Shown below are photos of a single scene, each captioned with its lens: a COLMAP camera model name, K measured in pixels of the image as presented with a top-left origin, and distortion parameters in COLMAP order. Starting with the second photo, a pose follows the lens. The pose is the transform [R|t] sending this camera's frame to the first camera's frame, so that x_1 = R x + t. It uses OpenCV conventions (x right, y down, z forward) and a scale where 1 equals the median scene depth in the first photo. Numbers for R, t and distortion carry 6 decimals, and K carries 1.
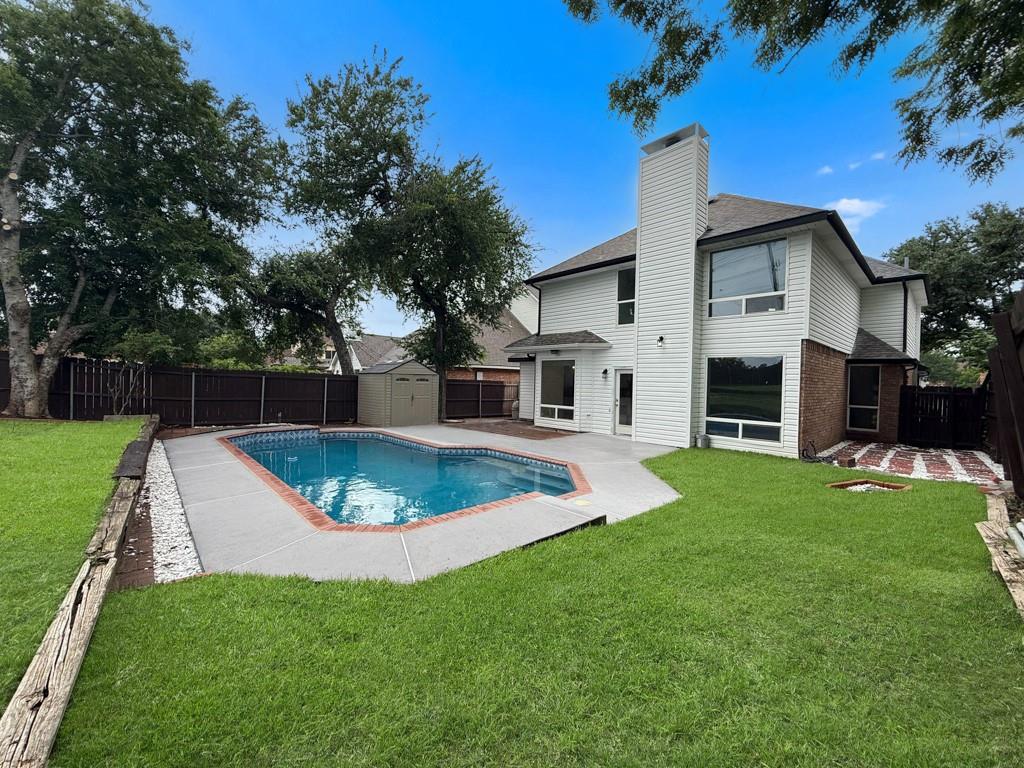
lens RADIAL K [[407.0, 0, 510.0], [0, 407.0, 383.3], [0, 0, 1]] dist [0.000344, 0.000648]
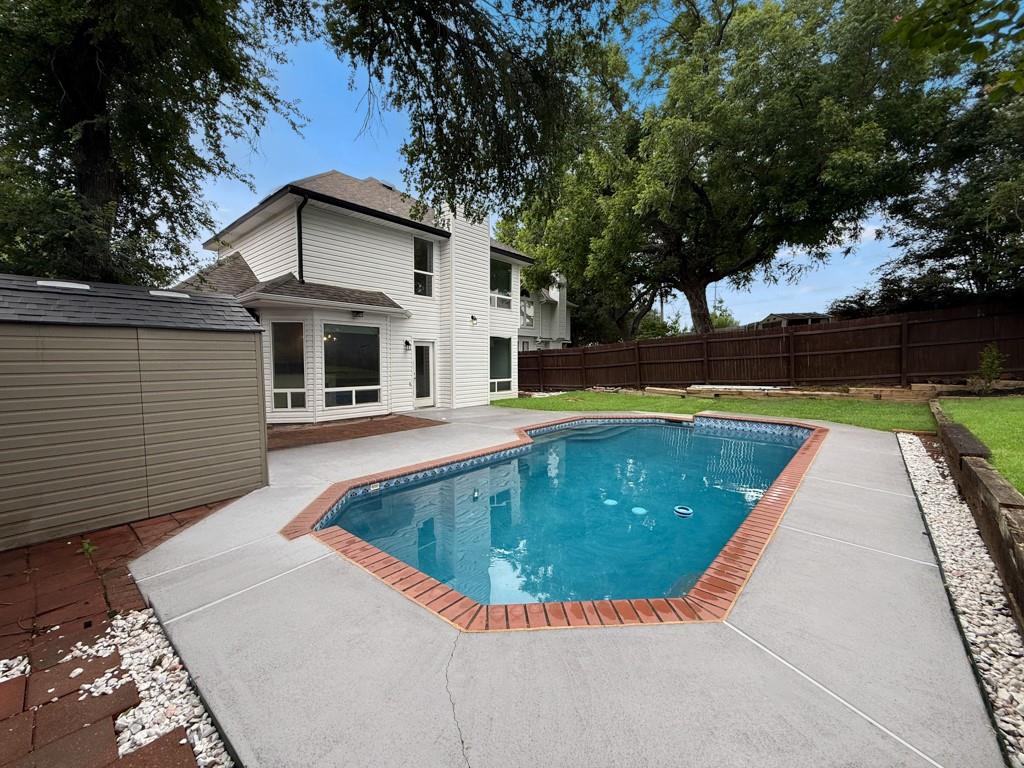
lens RADIAL K [[407.0, 0, 510.0], [0, 407.0, 383.3], [0, 0, 1]] dist [0.000344, 0.000648]
pose [[-0.108838, -0.082408, 0.990638, -0.709721], [0.000800, 0.996550, 0.082988, -0.014636], [-0.994059, 0.009825, -0.108396, 0.869611]]
